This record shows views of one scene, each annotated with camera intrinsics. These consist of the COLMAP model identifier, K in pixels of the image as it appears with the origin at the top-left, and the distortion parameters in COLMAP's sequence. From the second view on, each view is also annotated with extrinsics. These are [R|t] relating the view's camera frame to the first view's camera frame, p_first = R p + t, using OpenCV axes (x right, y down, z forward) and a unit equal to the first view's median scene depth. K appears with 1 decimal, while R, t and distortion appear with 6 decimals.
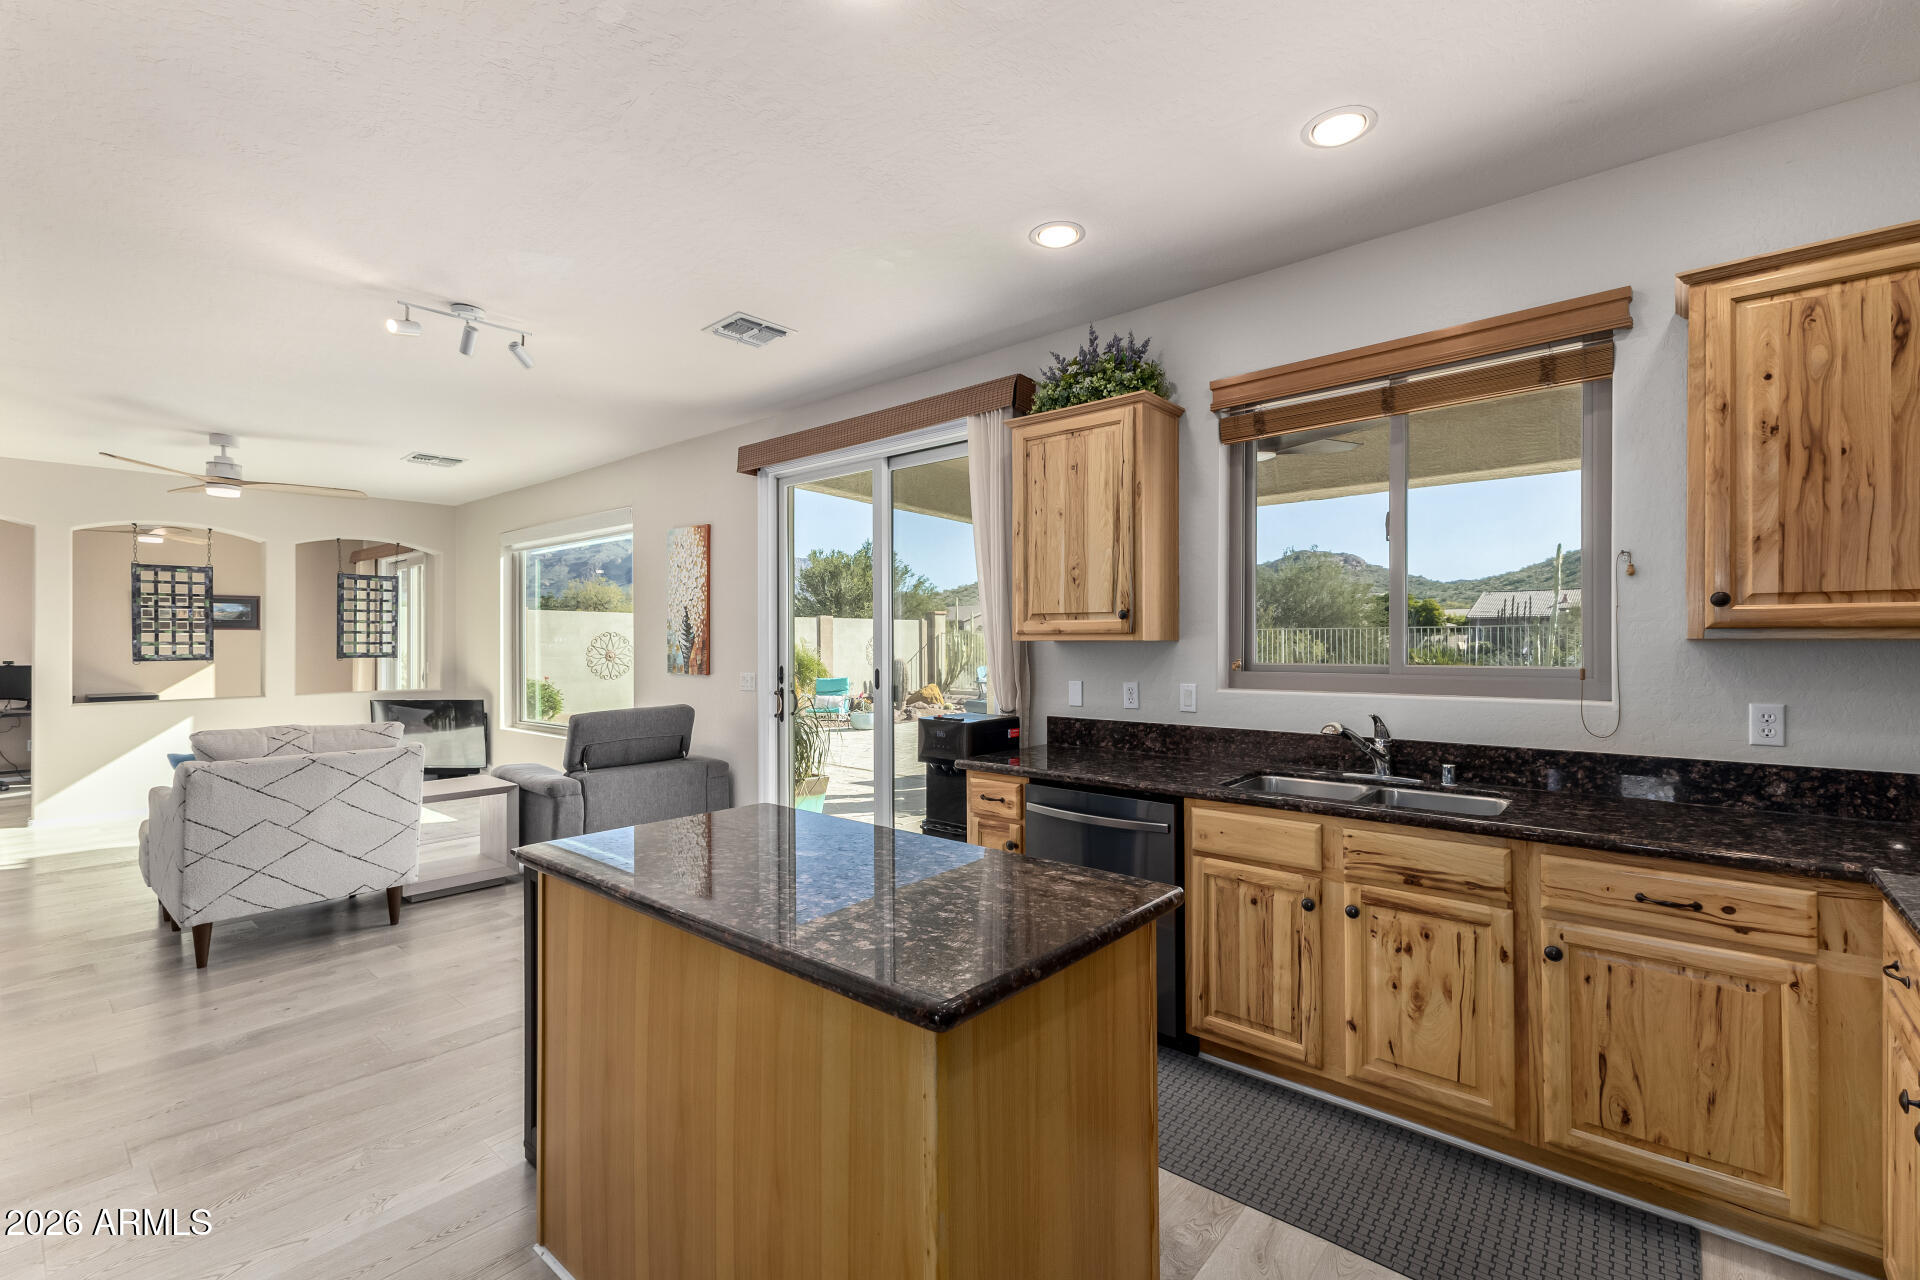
lens RADIAL K [[828.0, 0, 964.0], [0, 828.0, 637.1], [0, 0, 1]] dist [0.004062, 0.000102]
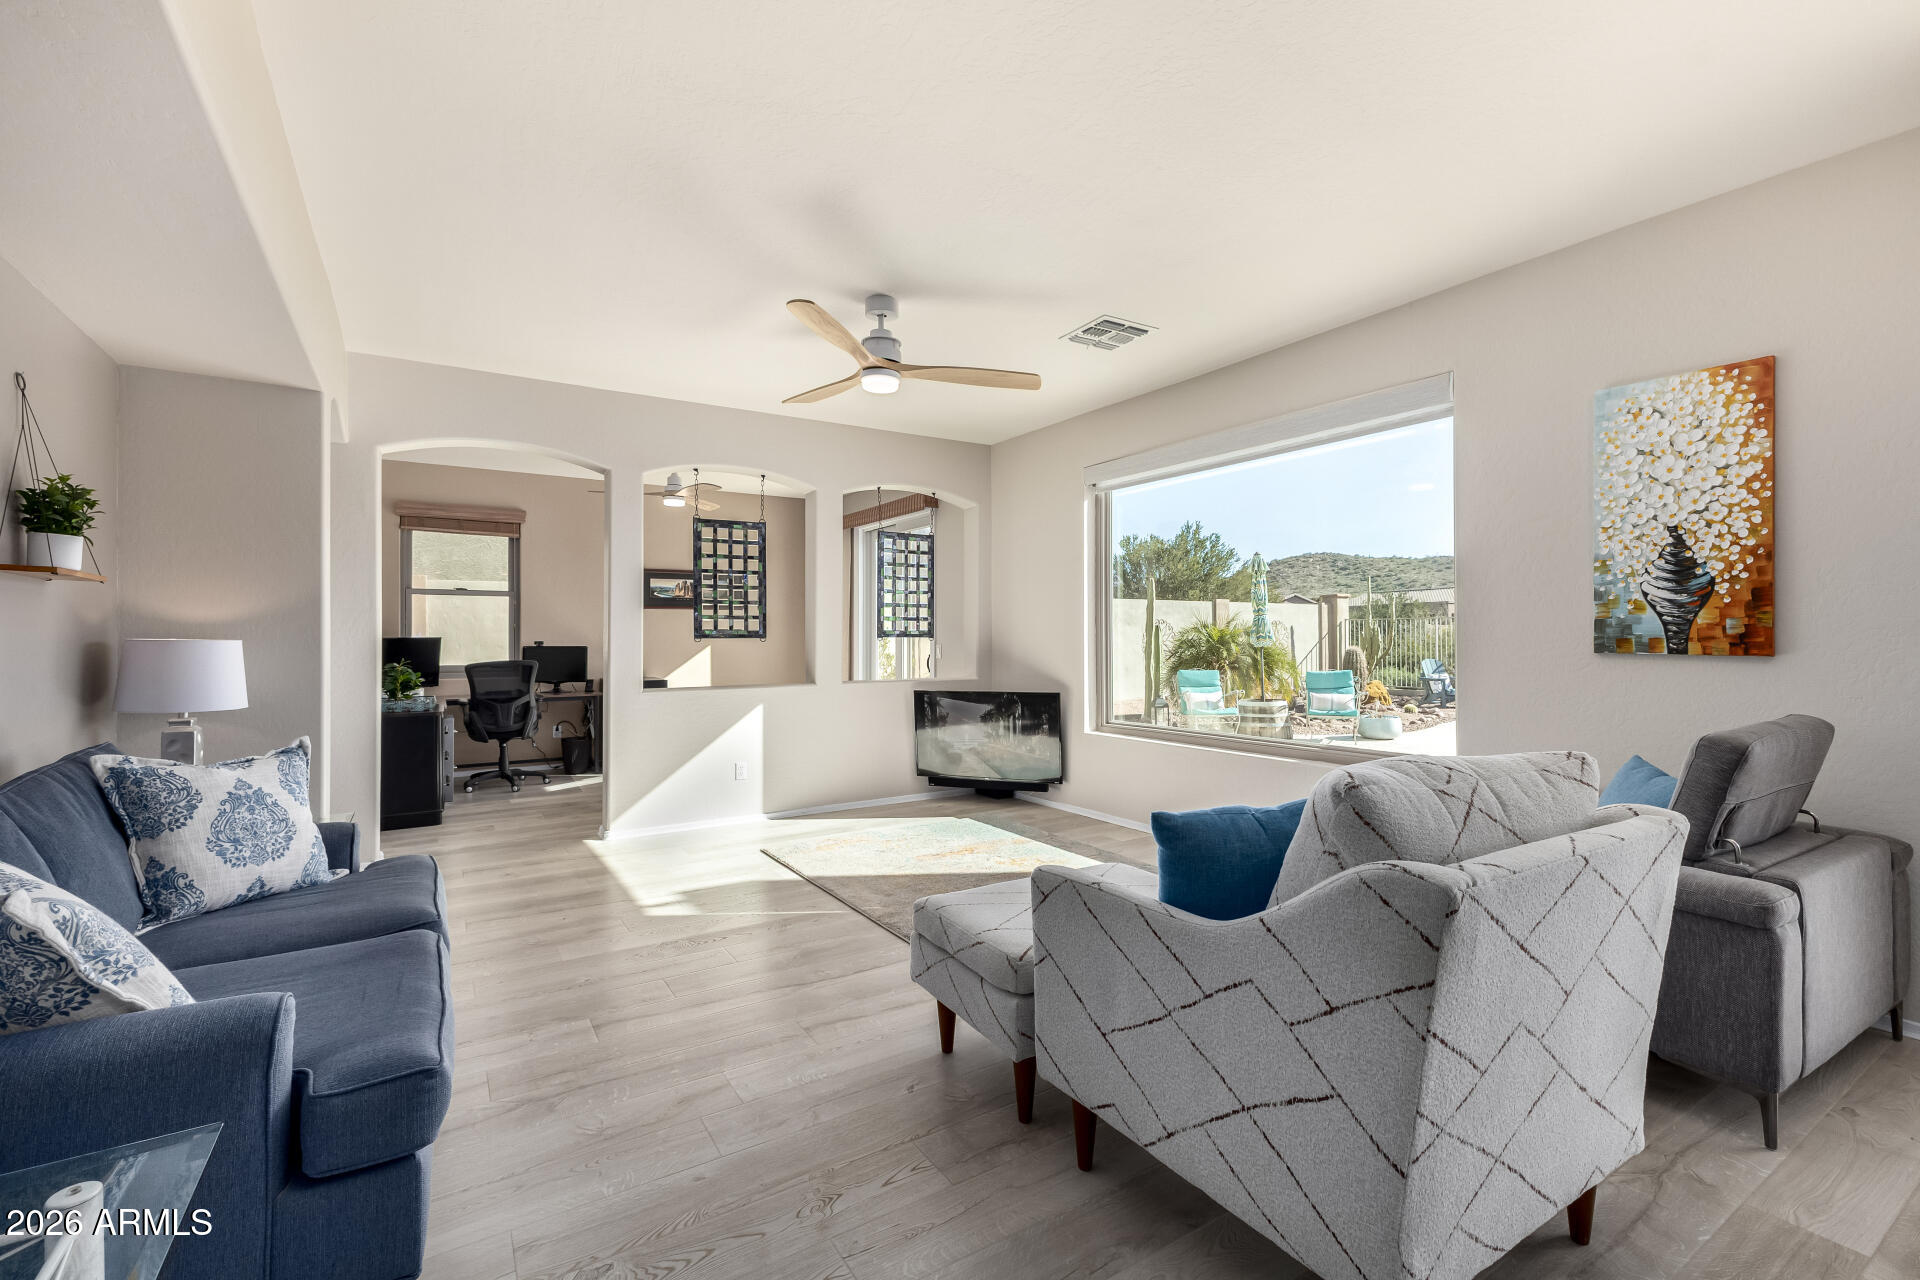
lens RADIAL K [[824.9, 0, 962.4], [0, 824.9, 628.9], [0, 0, 1]] dist [0.012459, -0.000286]
pose [[0.955524, -0.003829, -0.294889, -0.436487], [0.002674, 0.999987, -0.004320, 0.020812], [0.294902, 0.003340, 0.955522, 0.259597]]
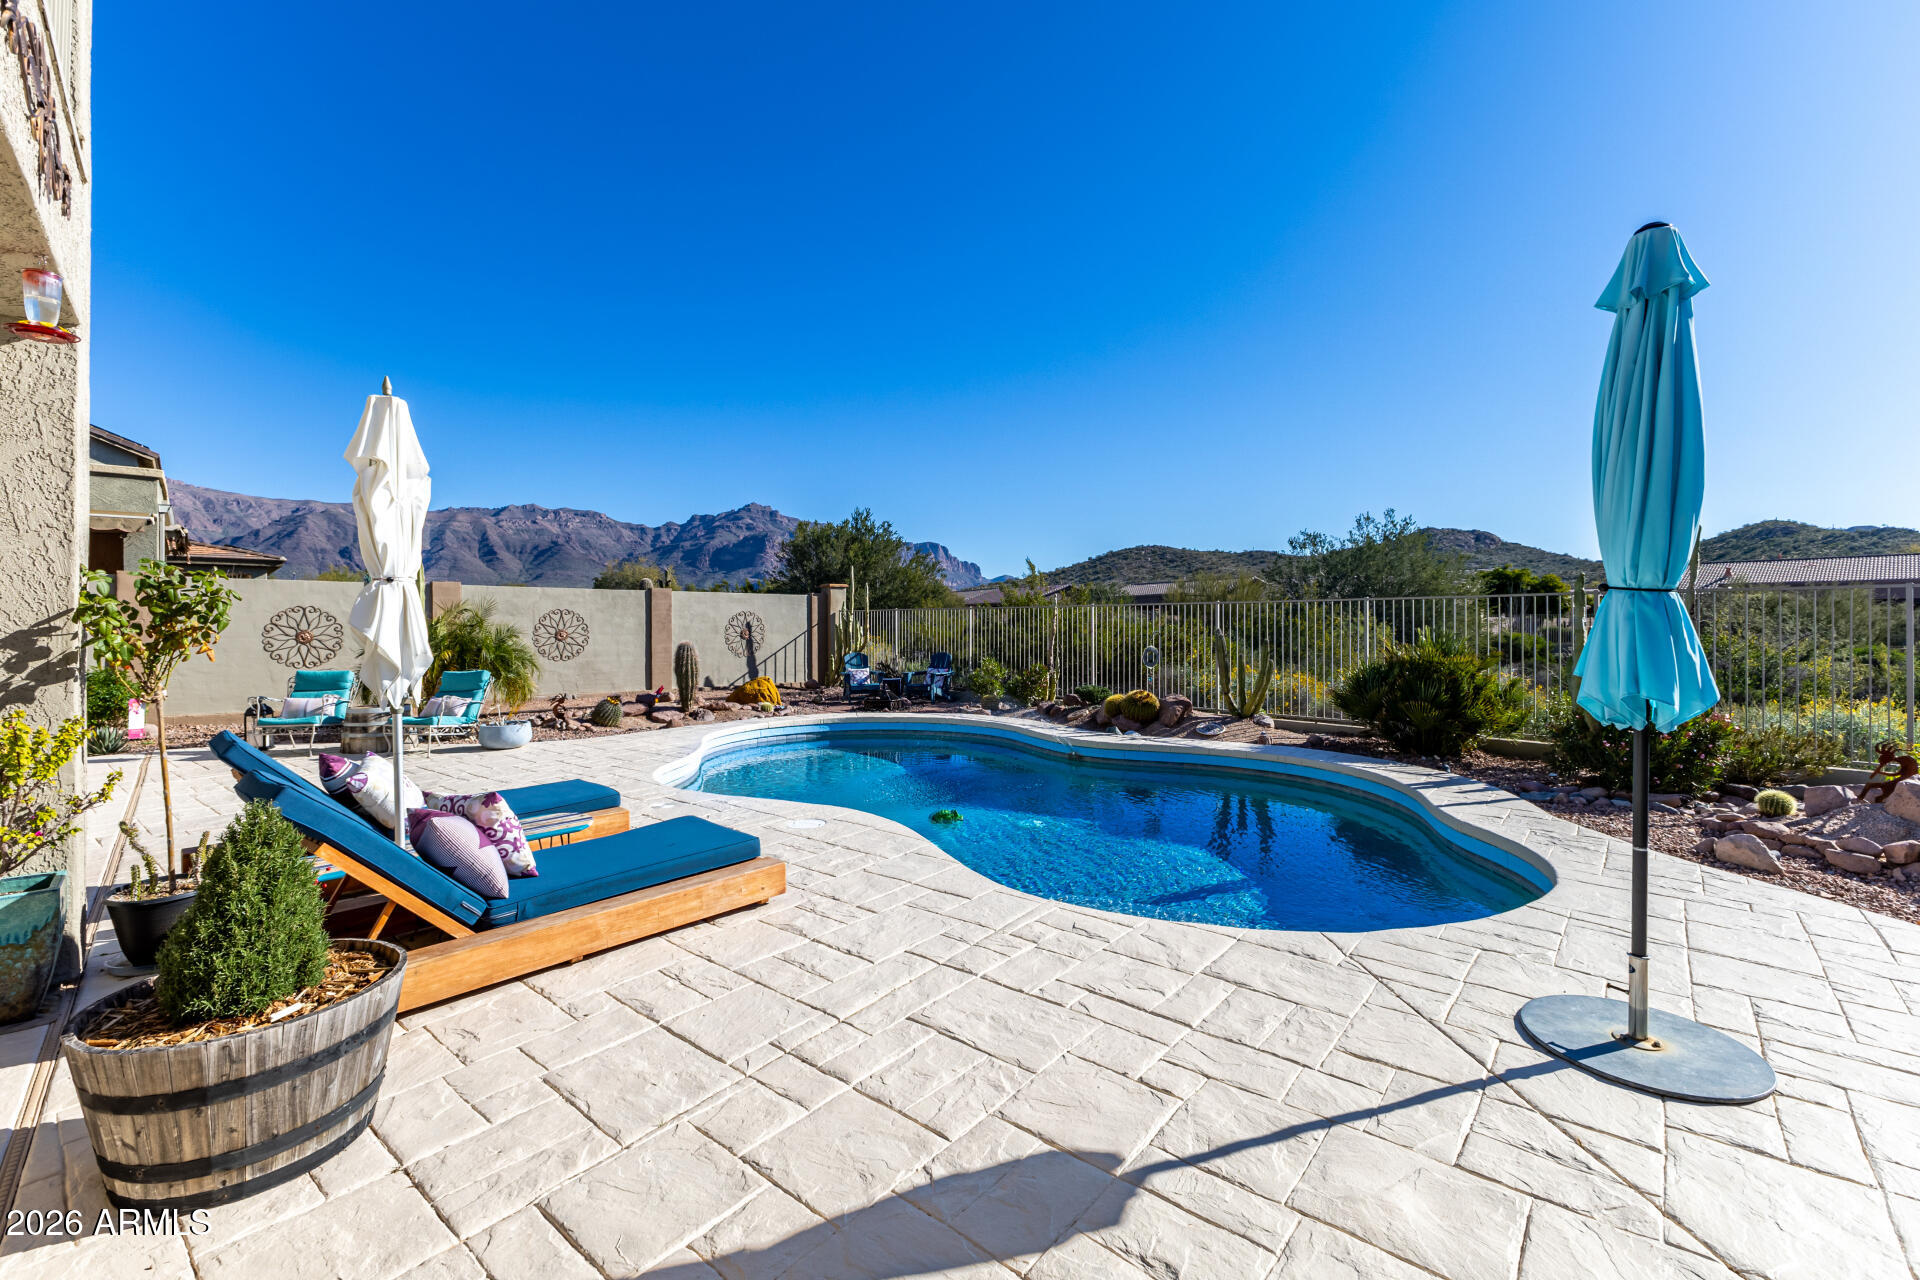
lens RADIAL K [[828.0, 0, 964.0], [0, 828.0, 637.1], [0, 0, 1]] dist [0.004062, 0.000102]
pose [[0.992048, 0.005170, -0.125753, 0.568921], [-0.002638, 0.999791, 0.020289, 0.010839], [0.125831, -0.019796, 0.991854, 0.634281]]
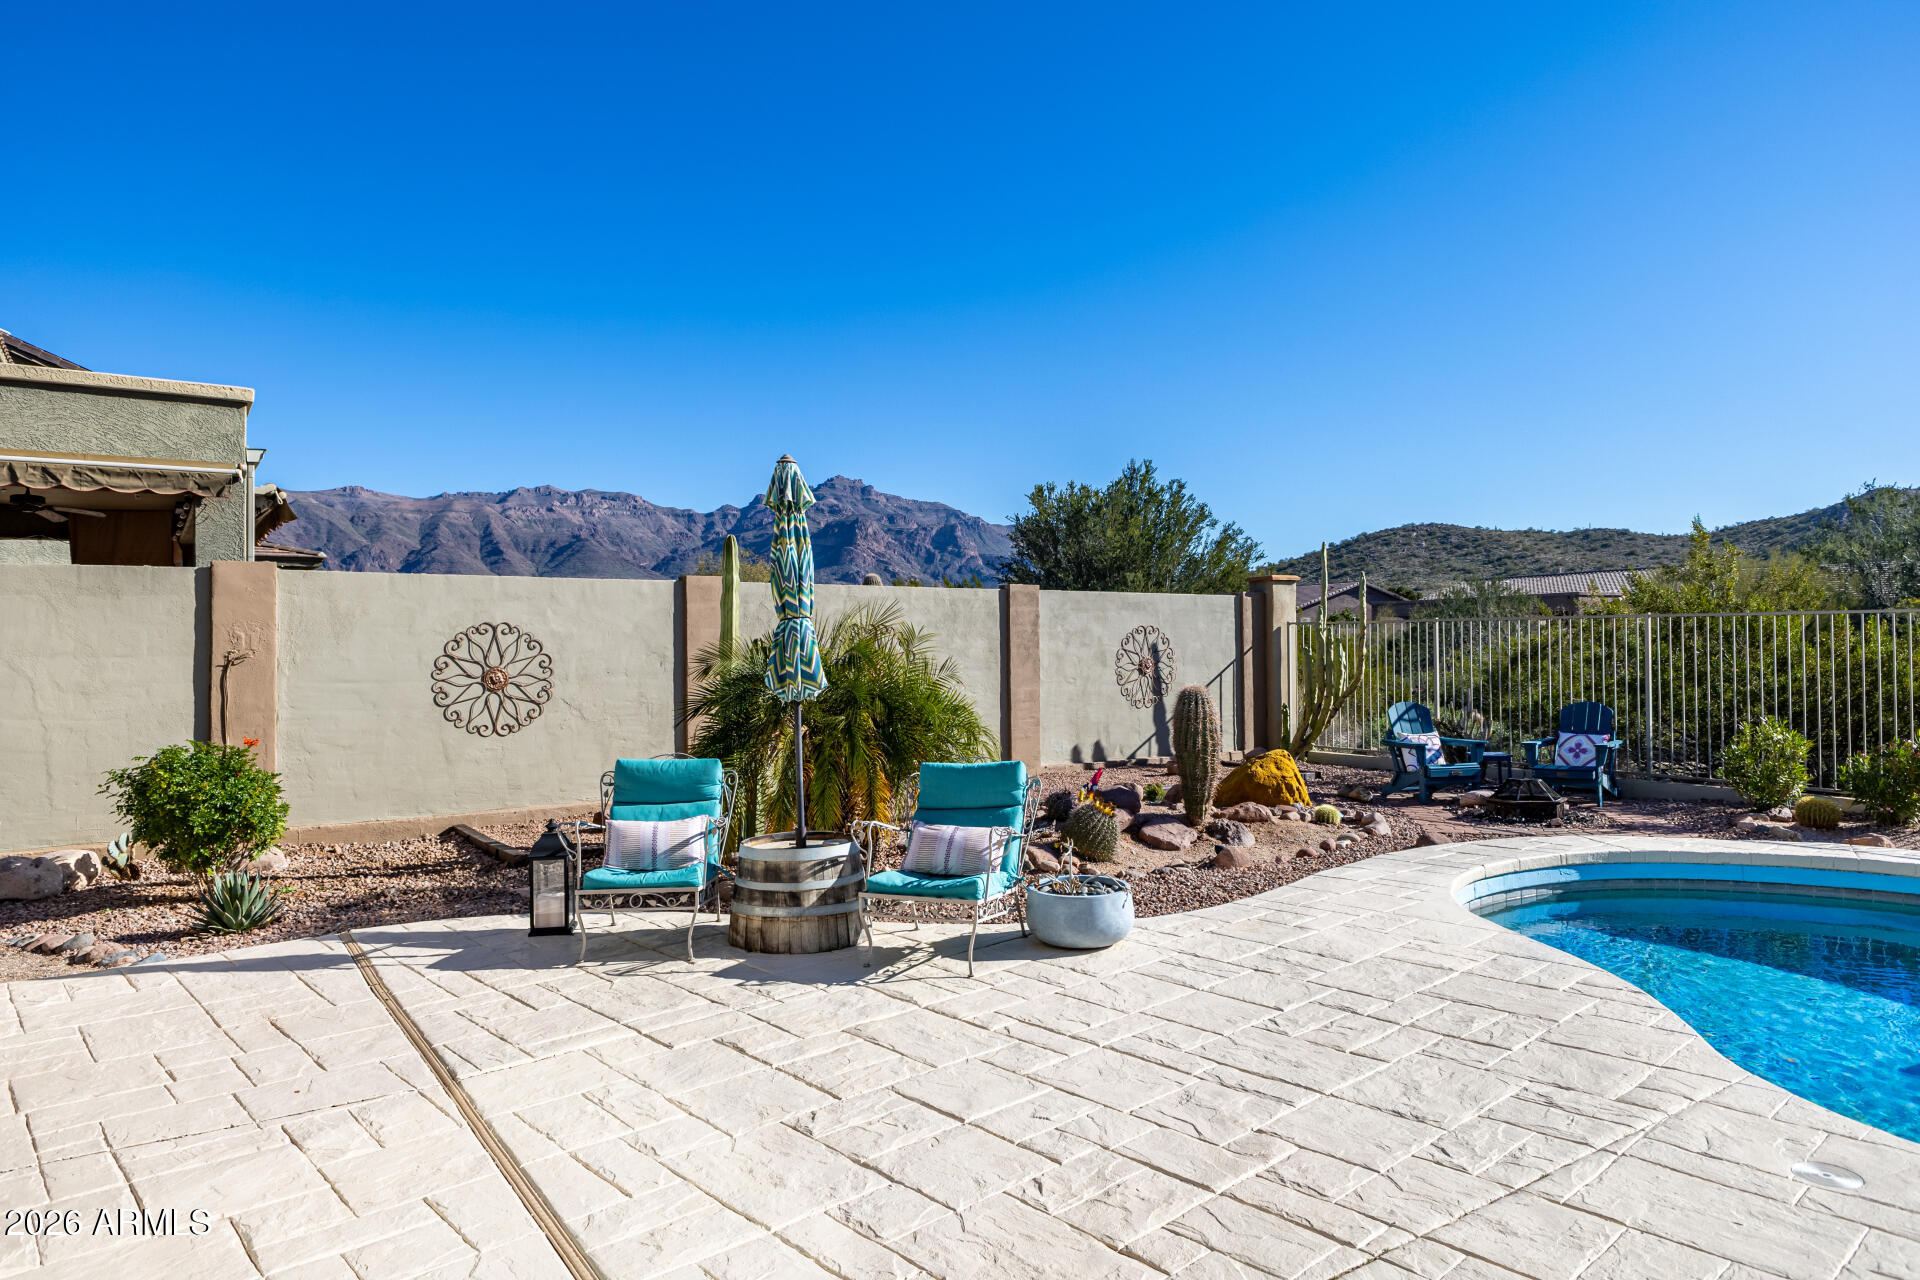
lens RADIAL K [[1189.7, 0, 960.0], [0, 1189.7, 640.0], [0, 0, 1]] dist [-0.002256, 0.000062]
pose [[0.964050, -0.004885, -0.265676, -0.078600], [0.005315, 0.999985, 0.000896, 0.007046], [0.265668, -0.002276, 0.964062, 0.981164]]
